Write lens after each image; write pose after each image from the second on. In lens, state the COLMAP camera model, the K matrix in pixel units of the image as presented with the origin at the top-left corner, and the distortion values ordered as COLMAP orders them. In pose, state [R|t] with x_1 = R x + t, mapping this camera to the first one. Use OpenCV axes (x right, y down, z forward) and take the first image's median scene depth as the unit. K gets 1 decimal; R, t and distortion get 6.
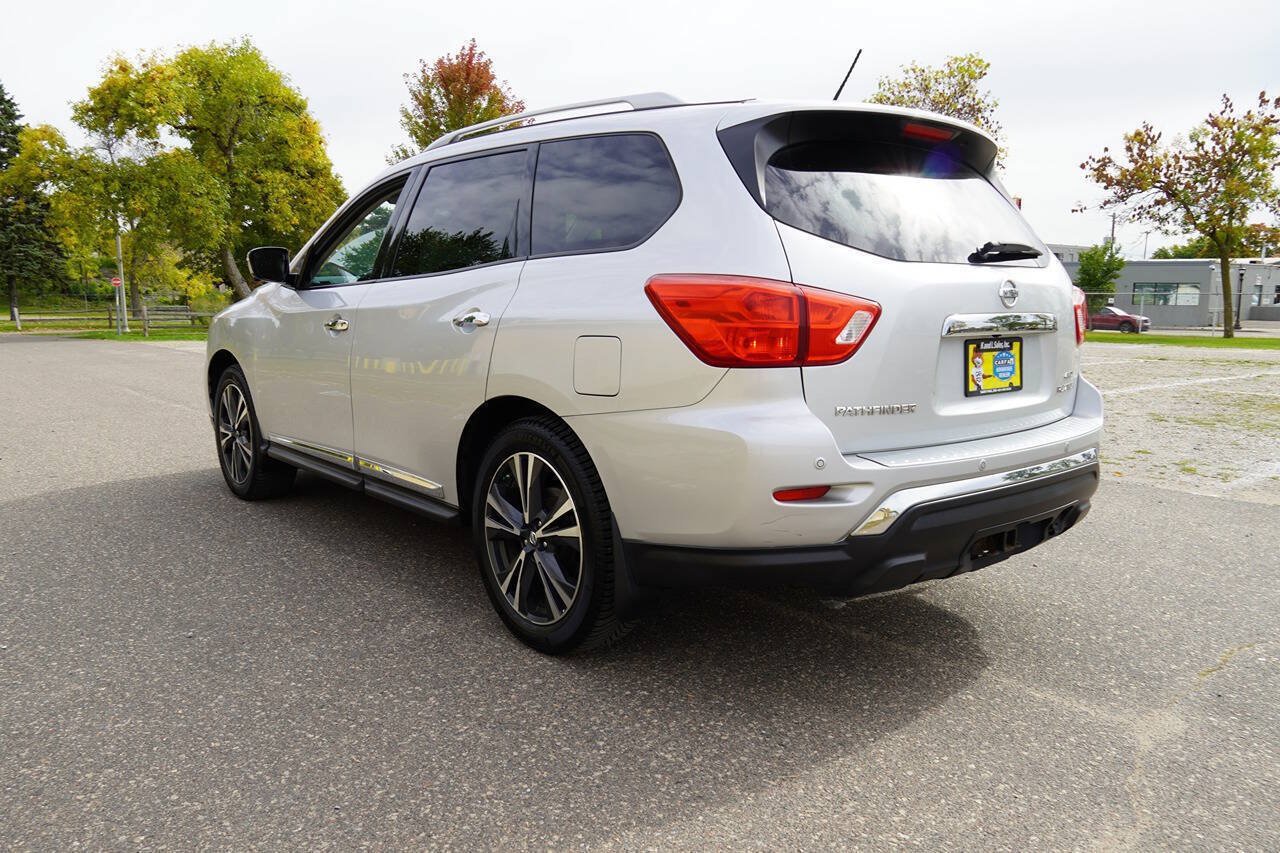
lens RADIAL K [[967.8, 0, 642.1], [0, 967.8, 429.1], [0, 0, 1]] dist [-0.050844, 0.062731]
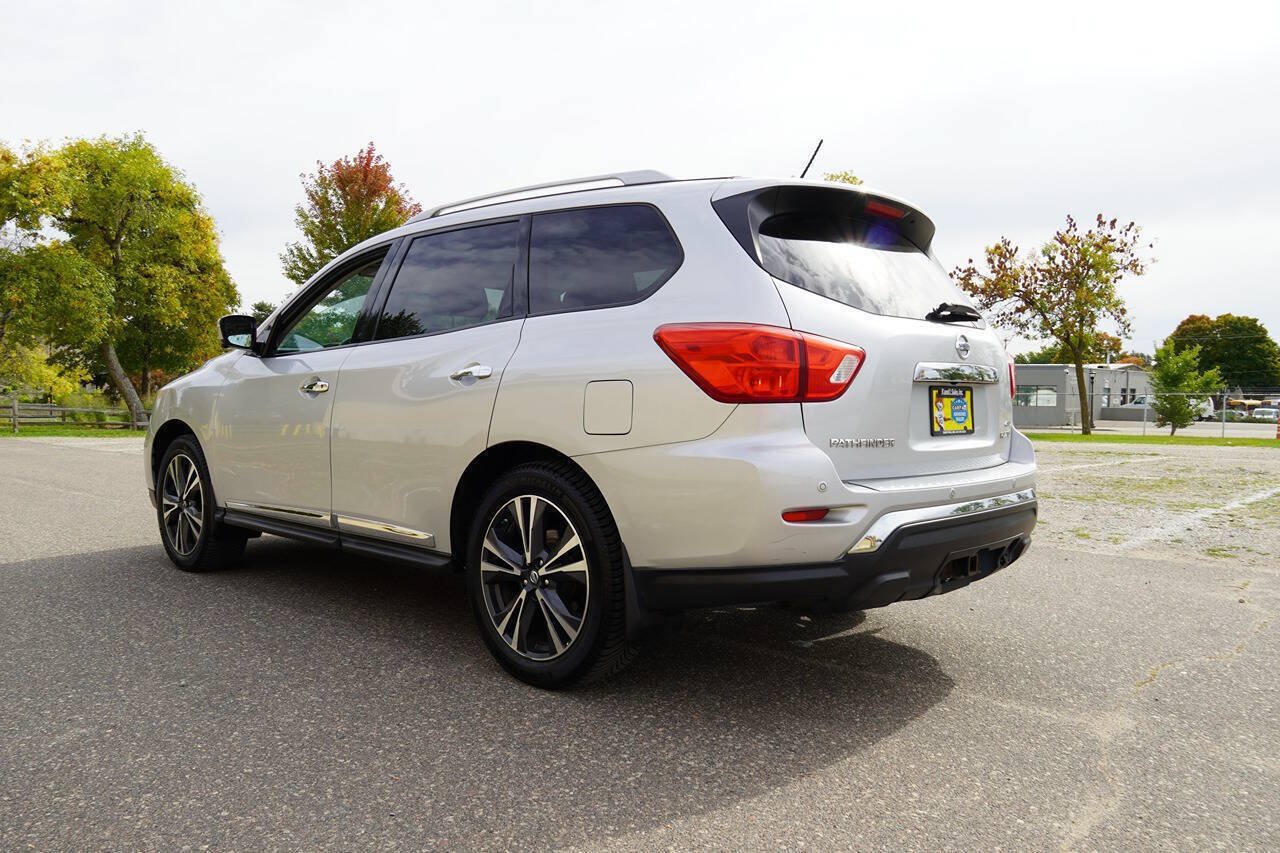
lens RADIAL K [[967.8, 0, 643.9], [0, 967.8, 428.3], [0, 0, 1]] dist [-0.050844, 0.062731]
pose [[0.992837, -0.000512, 0.119479, -0.125287], [0.013274, 0.994273, -0.106042, 0.068008], [-0.118740, 0.106868, 0.987158, -0.072805]]
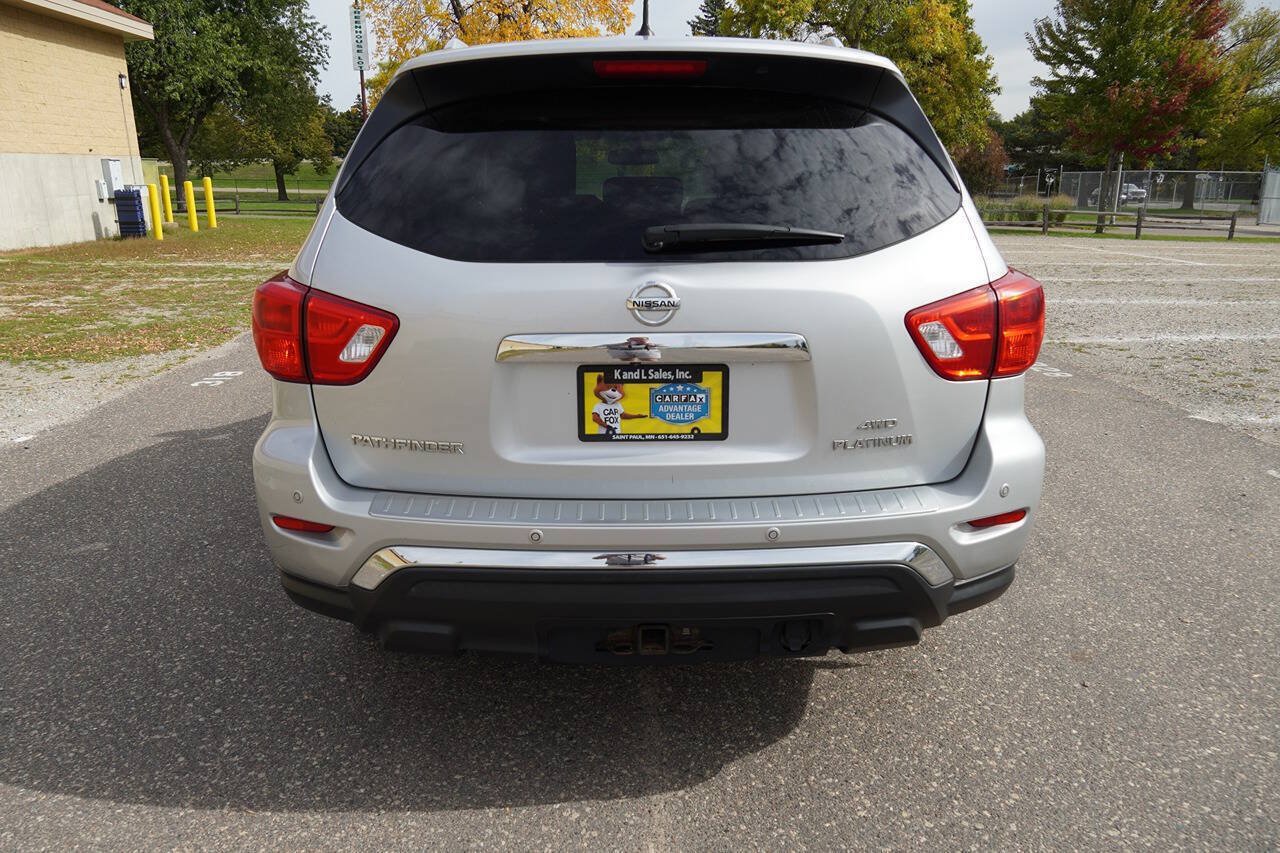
lens RADIAL K [[967.8, 0, 643.7], [0, 967.8, 428.0], [0, 0, 1]] dist [-0.050844, 0.062731]
pose [[0.774594, 0.154381, -0.613327, 0.774947], [-0.082881, 0.986166, 0.143554, -0.144385], [0.627004, -0.060363, 0.776674, 0.416067]]
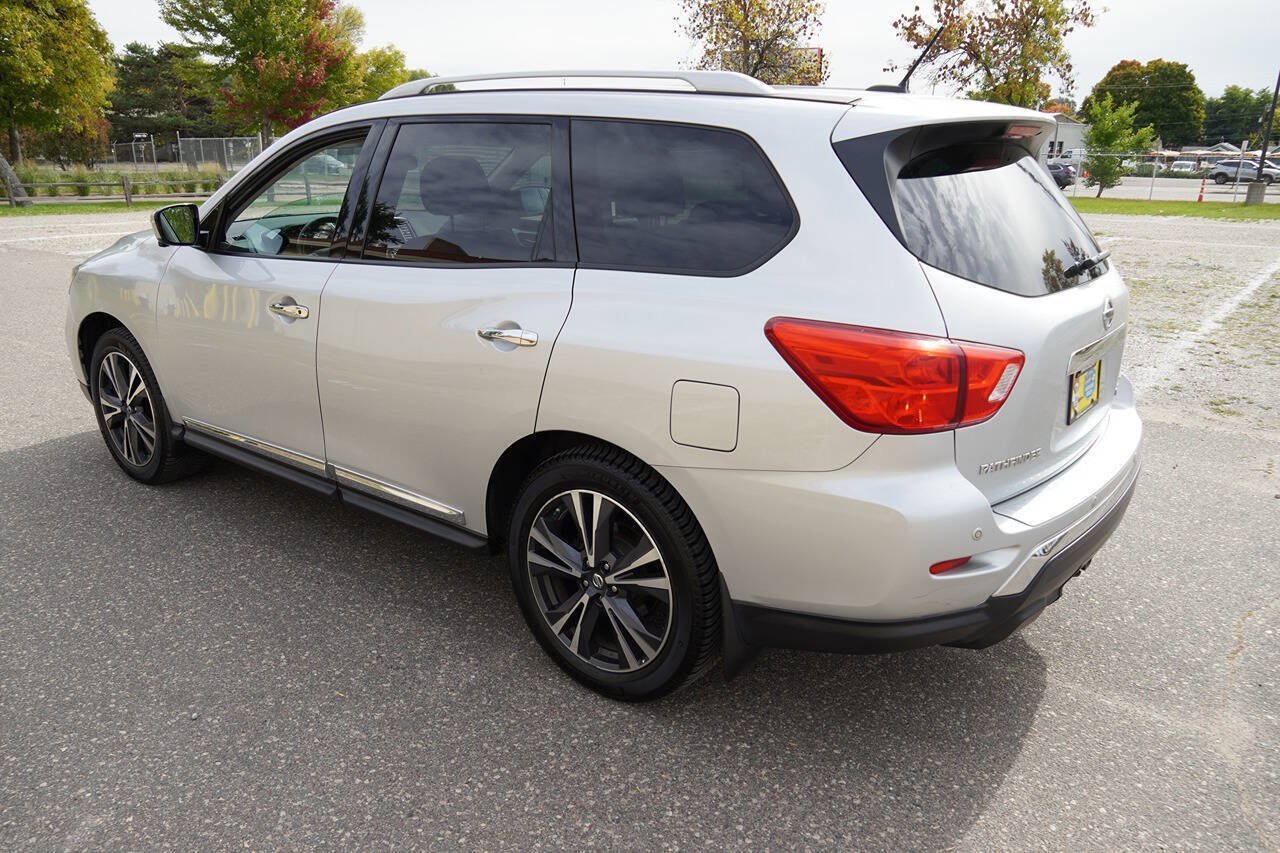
lens RADIAL K [[967.8, 0, 642.1], [0, 967.8, 432.2], [0, 0, 1]] dist [-0.050844, 0.062731]
pose [[0.979299, -0.054722, 0.194880, -0.253278], [0.024115, 0.987447, 0.156096, -0.174835], [-0.200976, -0.148165, 0.968326, 0.138041]]
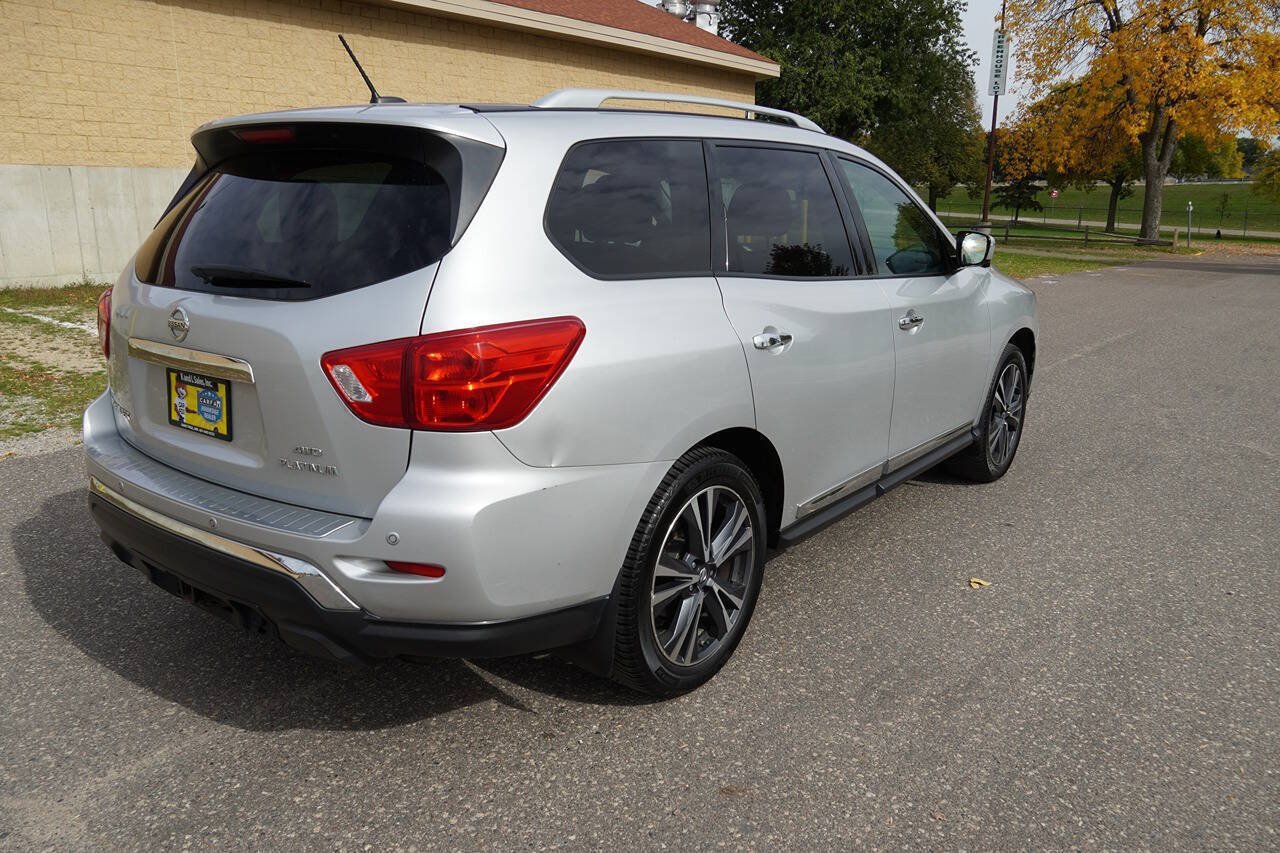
lens RADIAL K [[967.8, 0, 644.1], [0, 967.8, 434.0], [0, 0, 1]] dist [-0.050844, 0.062731]
pose [[0.215091, 0.234697, -0.947973, 1.267344], [-0.149985, 0.967116, 0.205406, -0.274336], [0.965008, 0.098001, 0.243219, 1.140761]]
